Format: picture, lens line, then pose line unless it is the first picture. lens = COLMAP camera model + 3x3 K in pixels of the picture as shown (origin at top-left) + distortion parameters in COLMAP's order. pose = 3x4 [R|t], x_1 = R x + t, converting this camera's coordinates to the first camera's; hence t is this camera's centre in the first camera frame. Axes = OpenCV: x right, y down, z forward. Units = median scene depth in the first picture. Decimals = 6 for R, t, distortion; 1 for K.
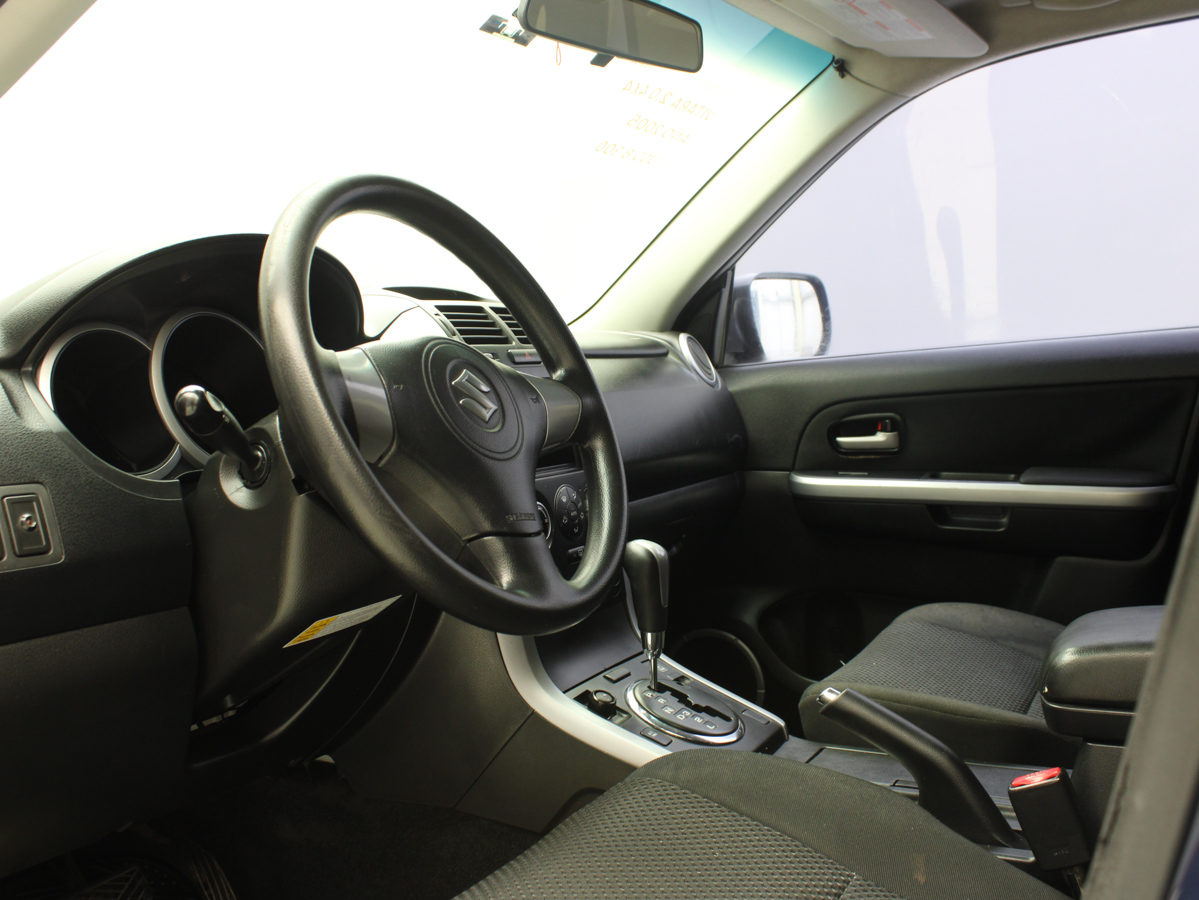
lens RADIAL K [[1205.4, 0, 606.8], [0, 1205.4, 451.3], [0, 0, 1]] dist [-0.160739, 0.172271]
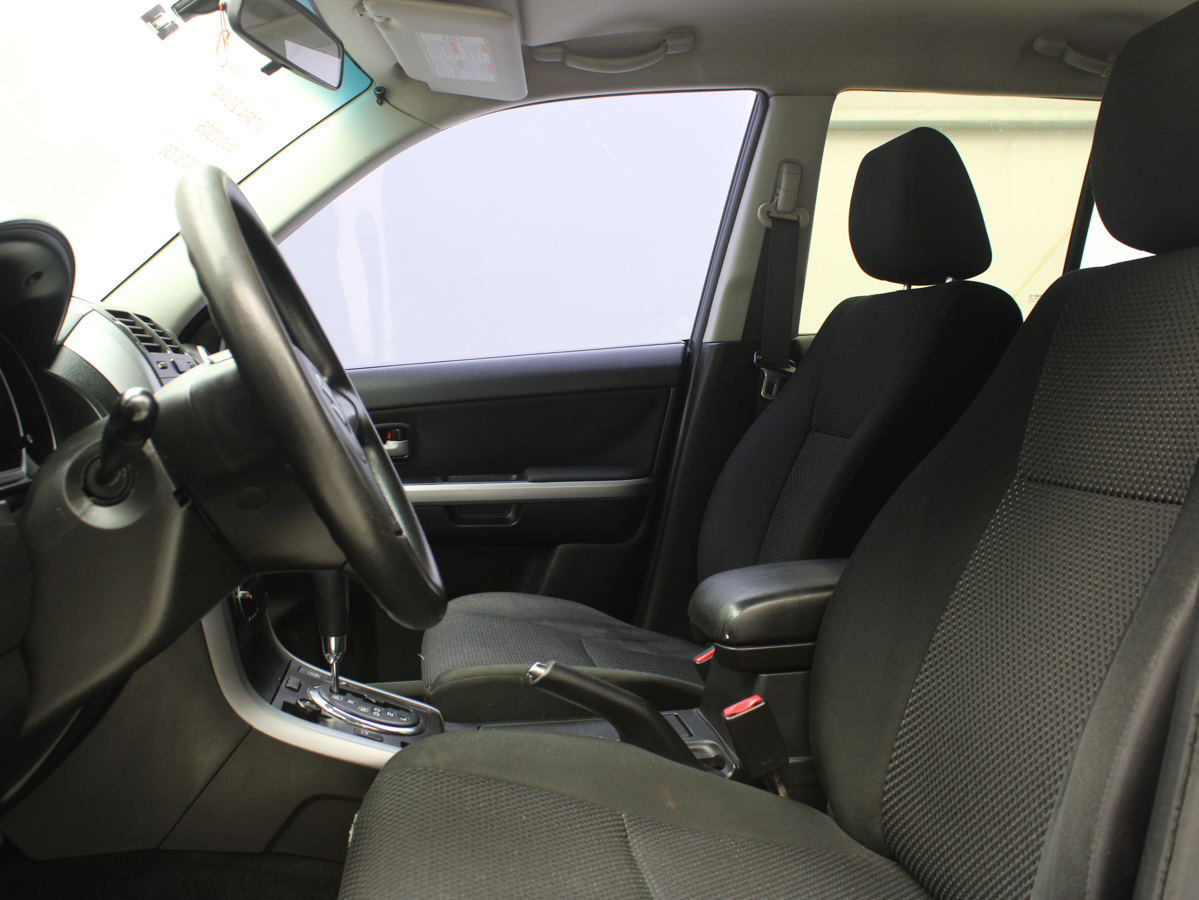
lens RADIAL K [[1205.4, 0, 606.8], [0, 1205.4, 451.3], [0, 0, 1]] dist [-0.160739, 0.172271]
pose [[0.814478, -0.032715, 0.579271, -0.282550], [0.041610, 0.999132, -0.002078, 0.004299], [-0.578700, 0.025796, 0.815132, 0.031359]]
